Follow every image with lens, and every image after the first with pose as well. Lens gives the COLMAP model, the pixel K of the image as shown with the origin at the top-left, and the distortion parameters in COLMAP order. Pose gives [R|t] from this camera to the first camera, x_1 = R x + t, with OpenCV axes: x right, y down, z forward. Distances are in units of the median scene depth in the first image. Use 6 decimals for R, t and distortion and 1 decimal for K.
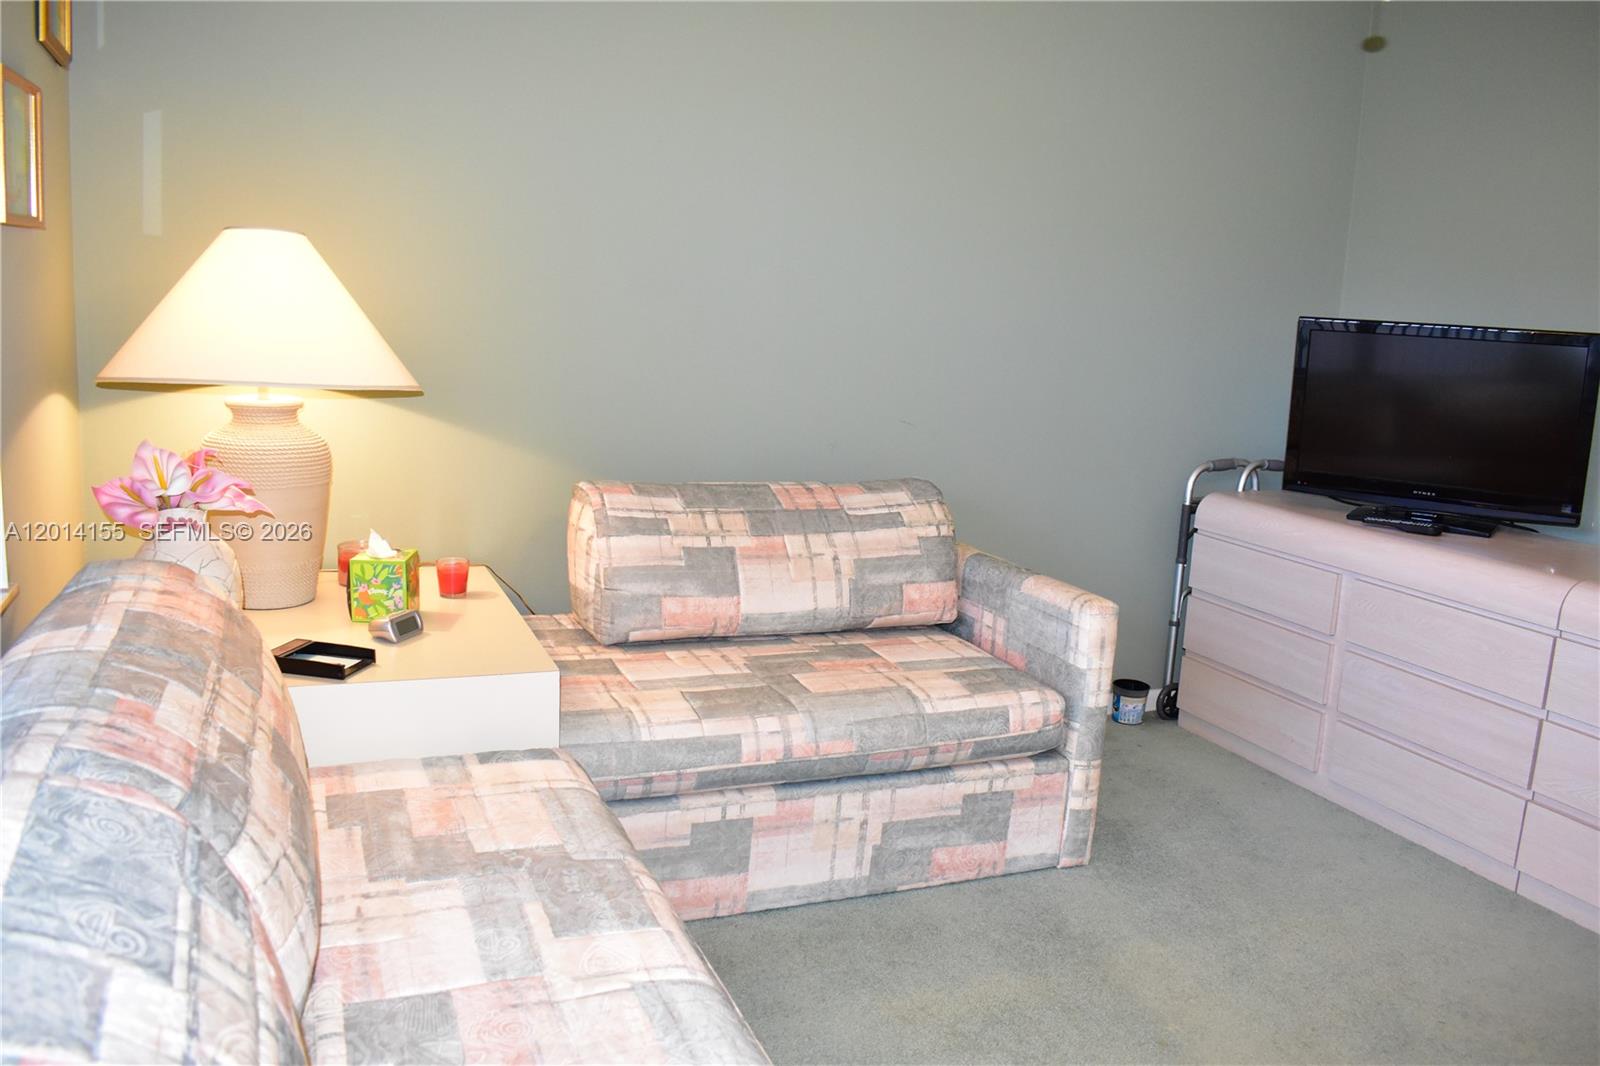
lens RADIAL K [[1267.1, 0, 800.0], [0, 1267.1, 533.0], [0, 0, 1]] dist [-0.091747, 0.008398]
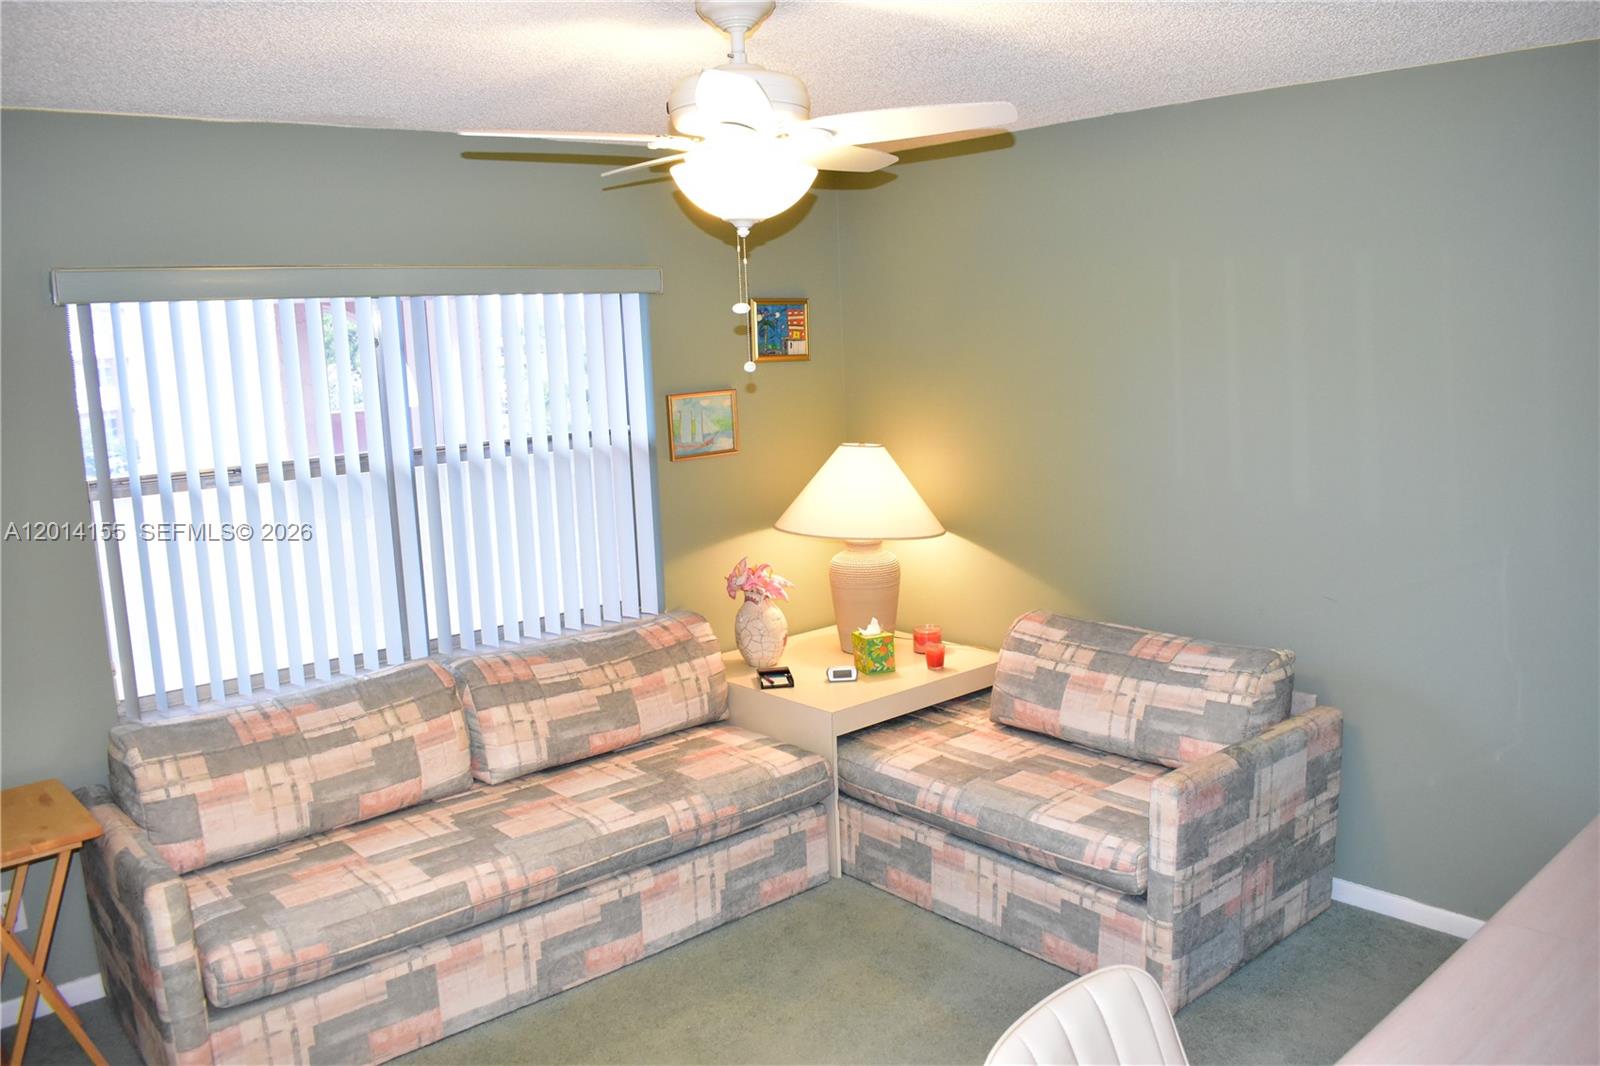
lens RADIAL K [[1267.1, 0, 800.0], [0, 1267.1, 533.0], [0, 0, 1]] dist [-0.091747, 0.008398]
pose [[0.305938, 0.088470, -0.947932, 1.220435], [-0.117771, 0.991542, 0.054530, -0.193594], [0.944739, 0.094956, 0.313769, 0.333023]]
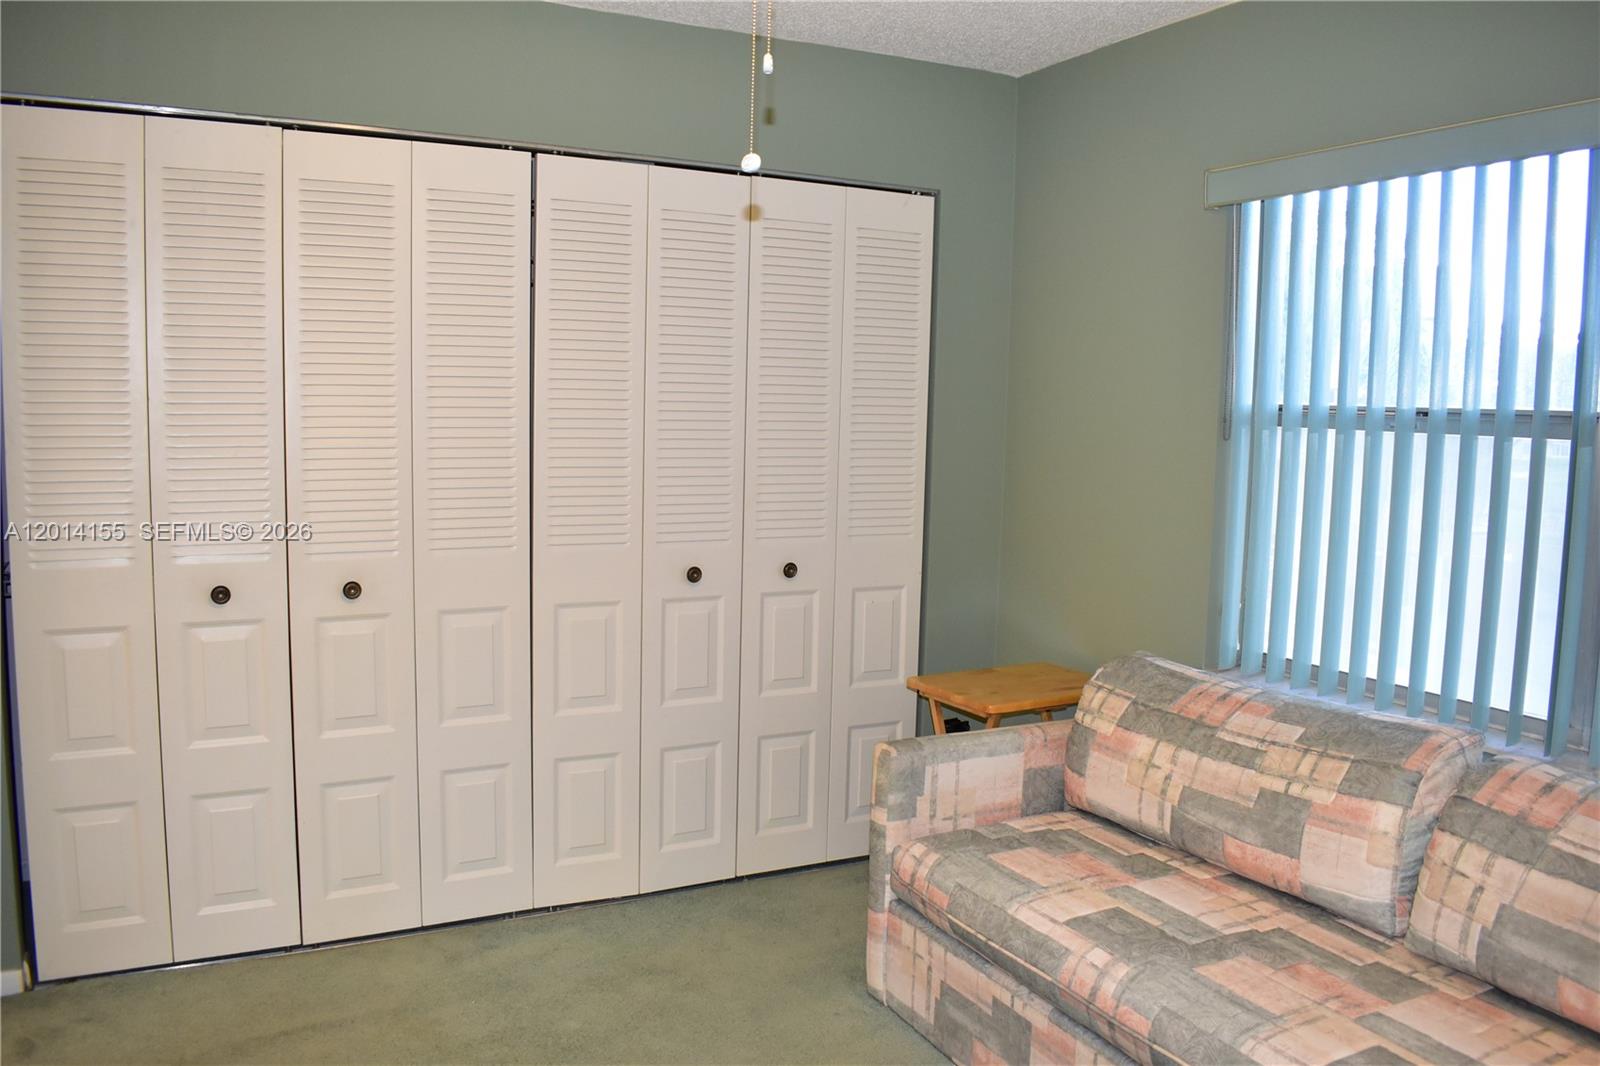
lens RADIAL K [[1260.1, 0, 800.0], [0, 1260.1, 533.0], [0, 0, 1]] dist [-0.096446, 0.014290]
pose [[-0.994635, -0.063010, -0.082045, 0.299352], [-0.083729, 0.956119, 0.280759, -0.264825], [0.060754, 0.286122, -0.956265, 1.164510]]
